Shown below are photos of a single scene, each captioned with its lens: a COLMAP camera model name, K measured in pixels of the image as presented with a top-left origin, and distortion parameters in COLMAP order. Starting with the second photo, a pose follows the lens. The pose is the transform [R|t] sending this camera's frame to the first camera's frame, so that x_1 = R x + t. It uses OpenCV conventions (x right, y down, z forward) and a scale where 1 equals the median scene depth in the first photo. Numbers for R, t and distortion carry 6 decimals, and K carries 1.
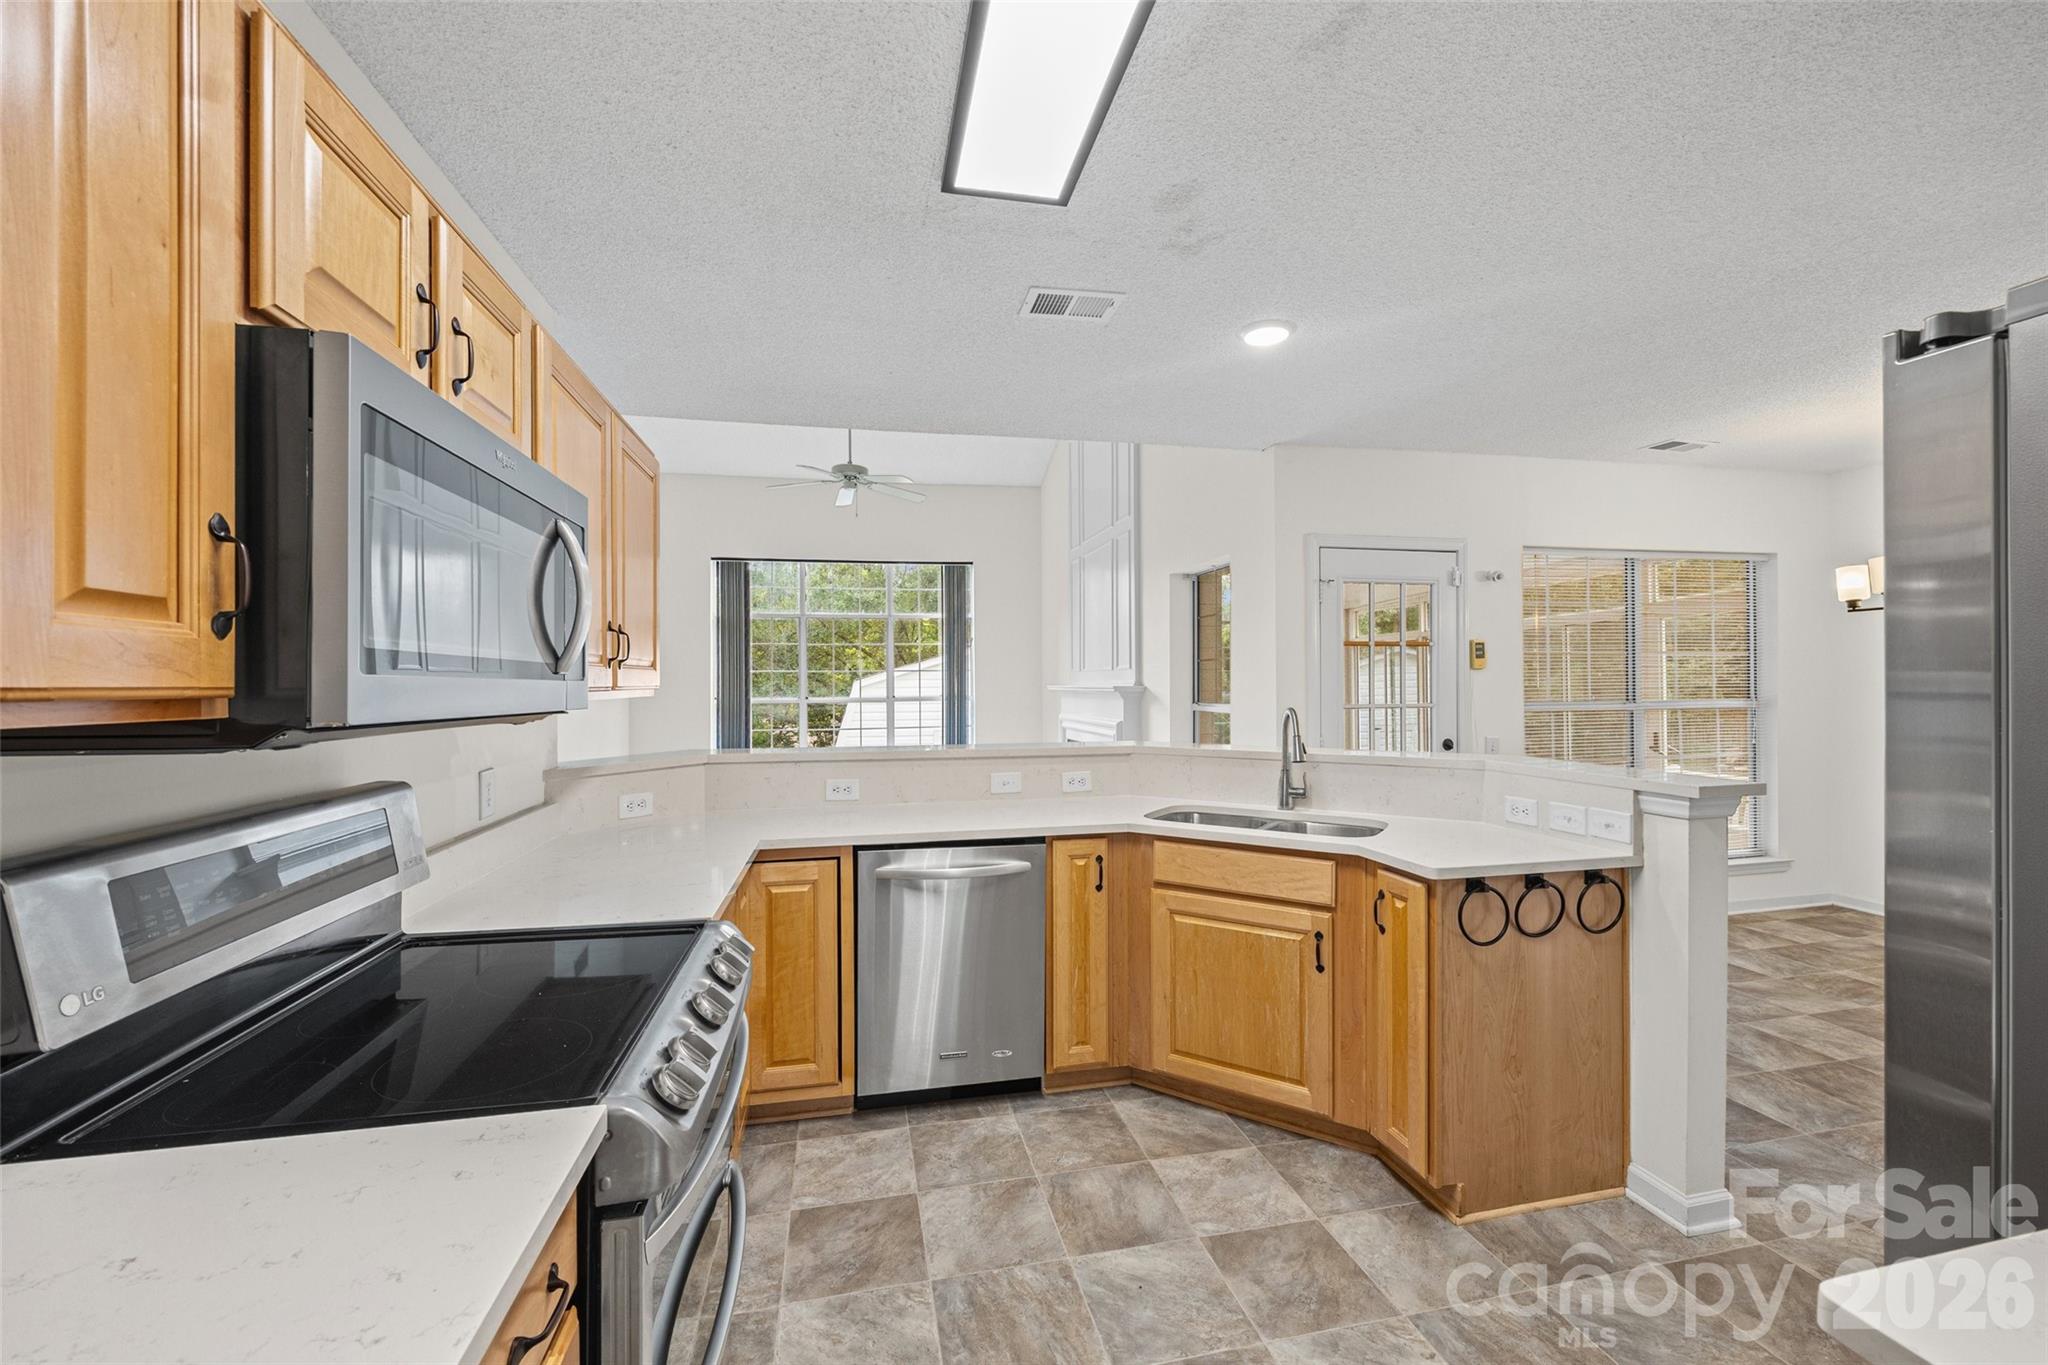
lens RADIAL K [[825.5, 0, 1024.0], [0, 825.5, 682.5], [0, 0, 1]] dist [0.000167, 0.000054]
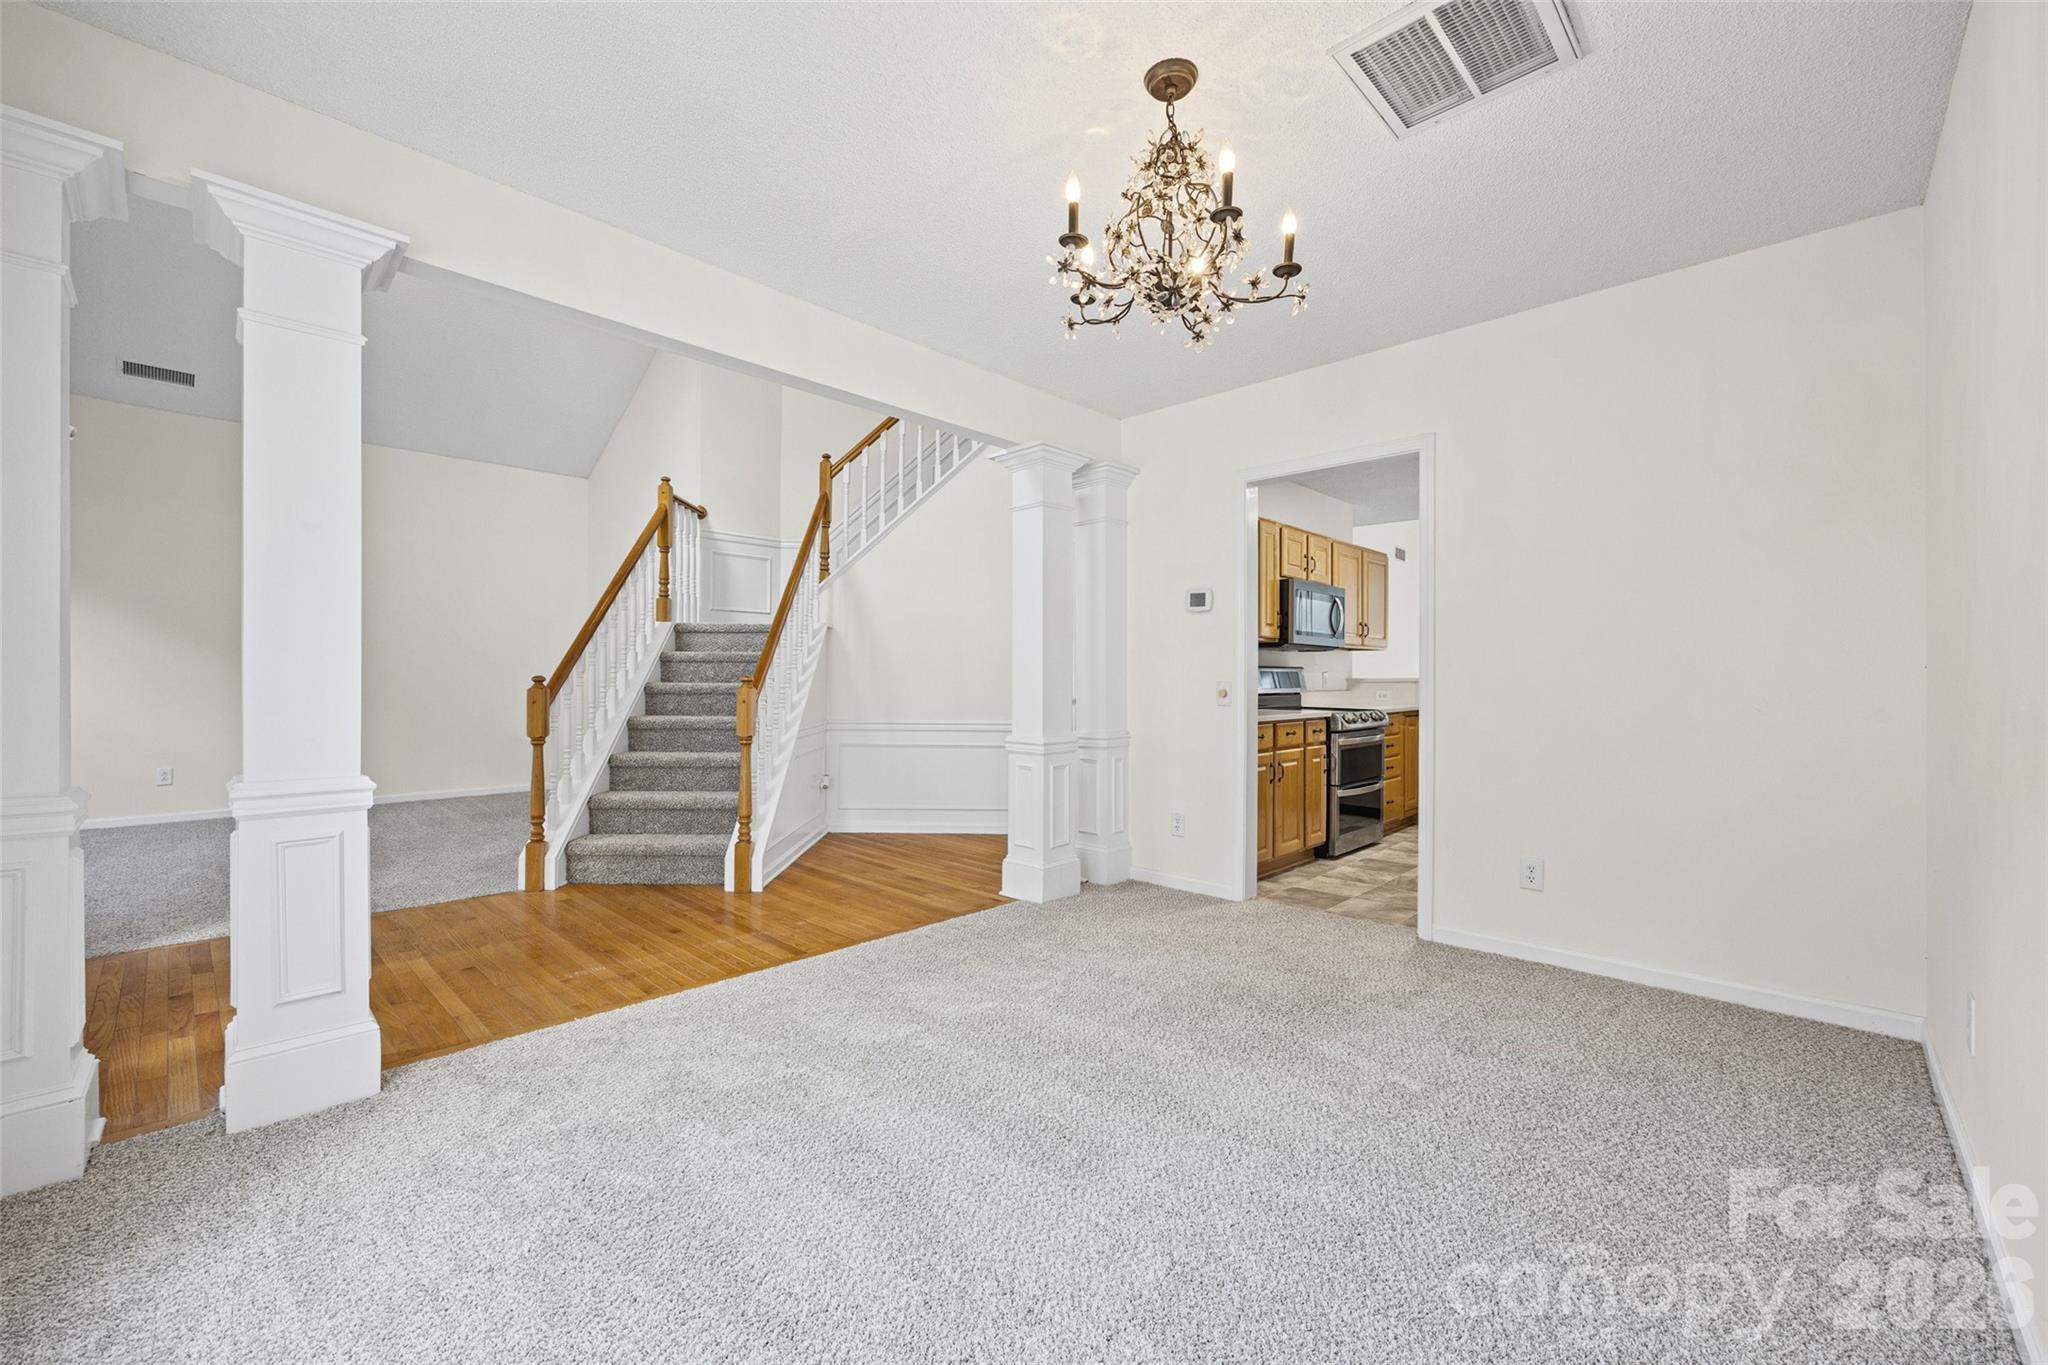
lens RADIAL K [[825.5, 0, 1024.0], [0, 825.5, 682.5], [0, 0, 1]] dist [0.000167, 0.000054]
pose [[0.564044, 0.002922, -0.825740, 1.145765], [-0.002317, 0.999995, 0.001956, 0.125283], [0.825742, 0.000810, 0.564048, -1.515625]]
